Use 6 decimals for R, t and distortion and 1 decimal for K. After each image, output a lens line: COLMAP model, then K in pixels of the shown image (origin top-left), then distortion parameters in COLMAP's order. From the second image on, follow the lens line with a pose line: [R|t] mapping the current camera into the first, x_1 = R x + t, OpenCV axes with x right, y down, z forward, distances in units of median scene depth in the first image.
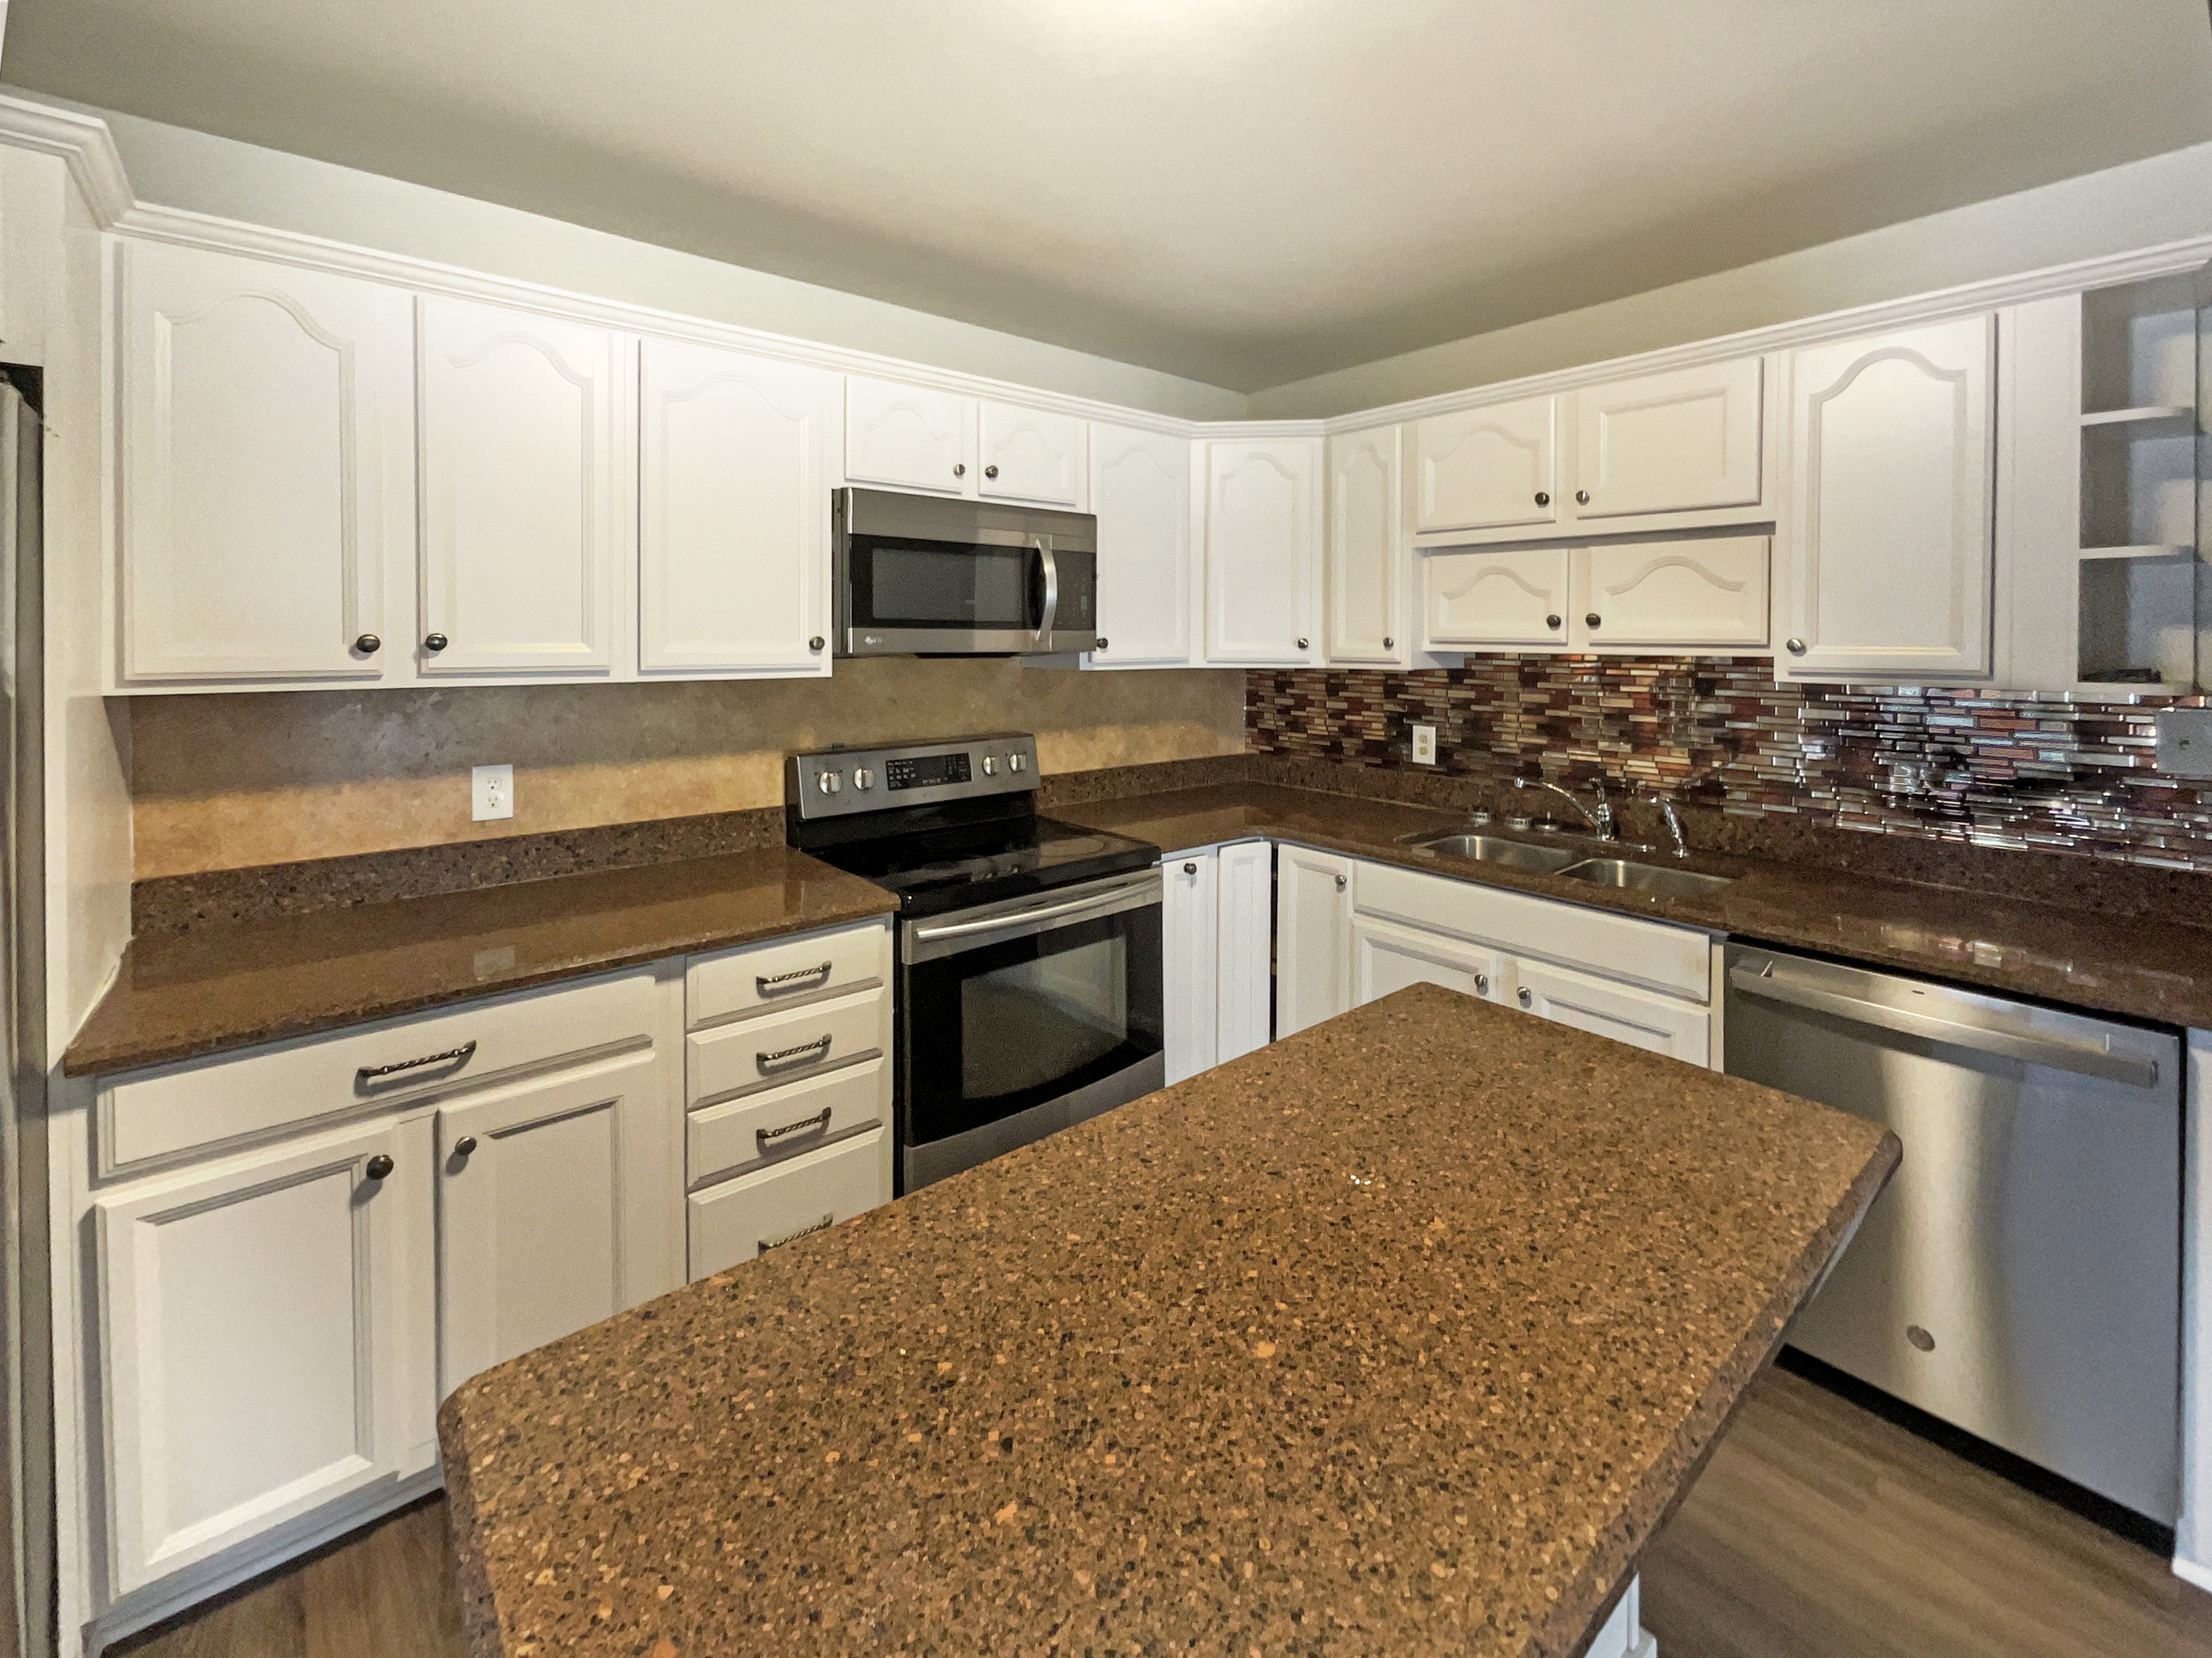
lens RADIAL K [[934.1, 0, 1120.5], [0, 934.1, 641.9], [0, 0, 1]] dist [-0.003077, 0.000018]
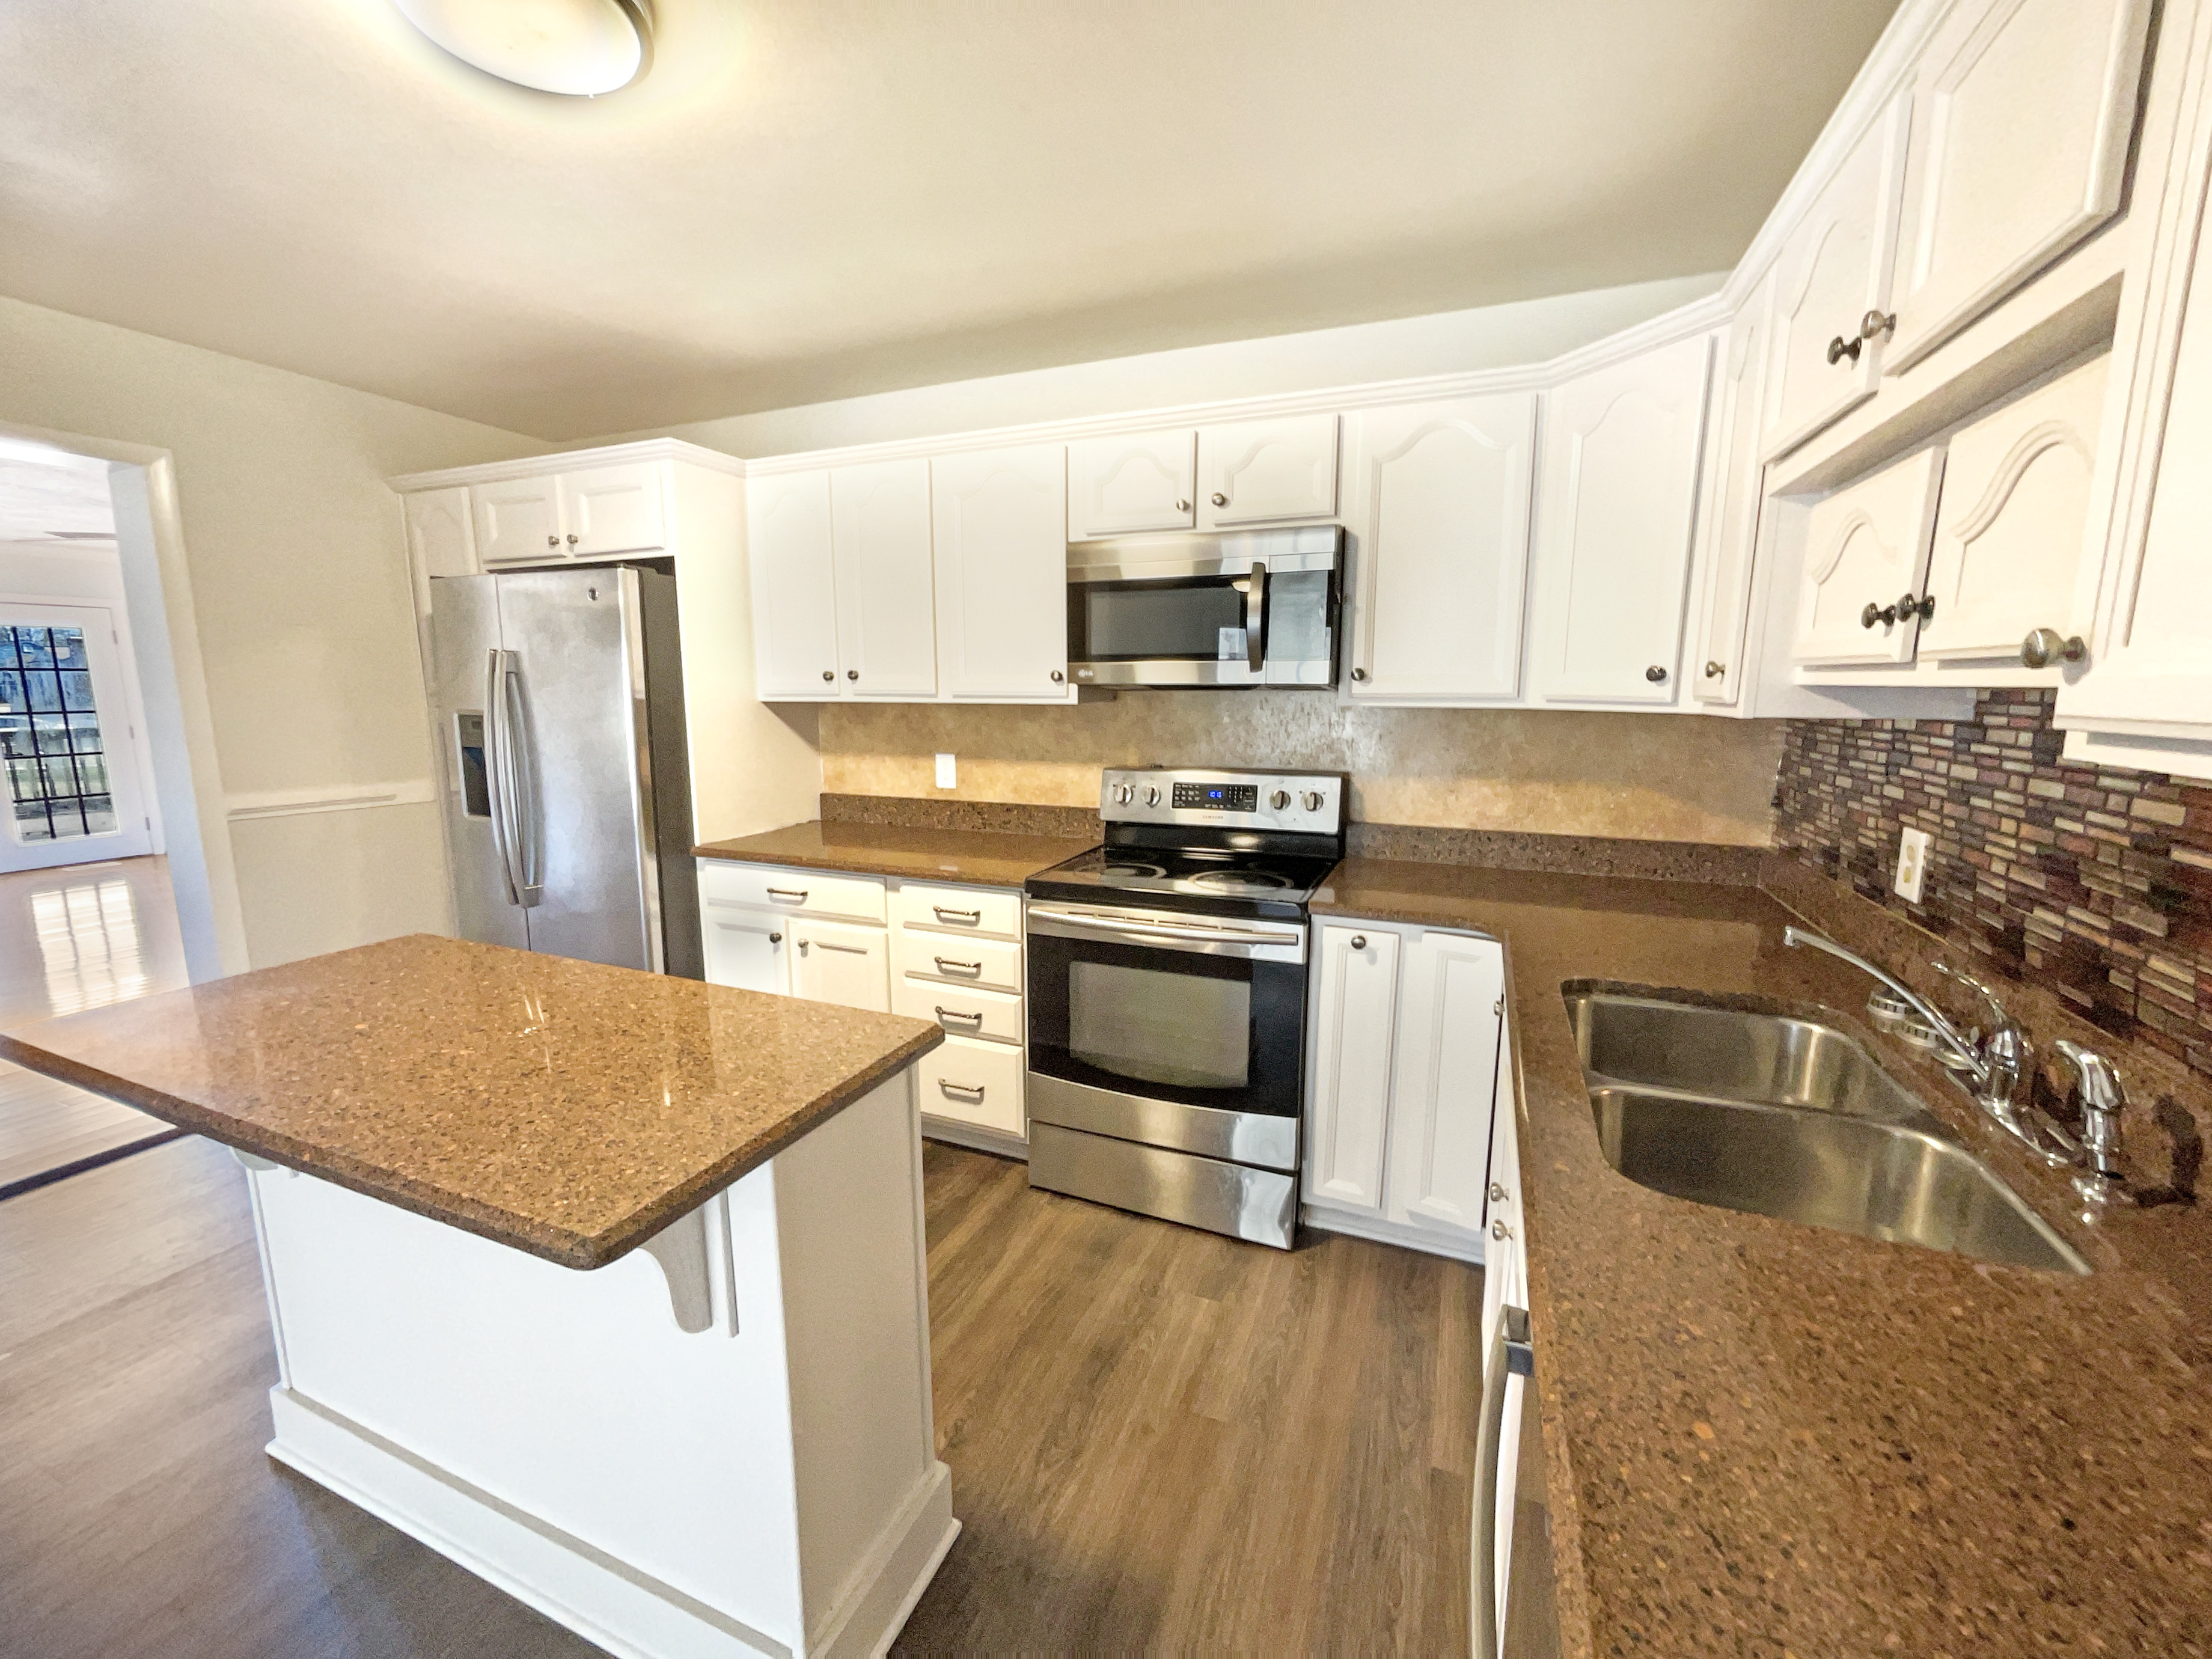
lens RADIAL K [[897.9, 0, 1099.3], [0, 897.9, 835.2], [0, 0, 1]] dist [-0.000401, 0.000011]
pose [[0.454206, 0.144920, -0.879031, 0.660304], [-0.003903, 0.986995, 0.160702, 0.015724], [0.890888, -0.069561, 0.448865, 0.421338]]
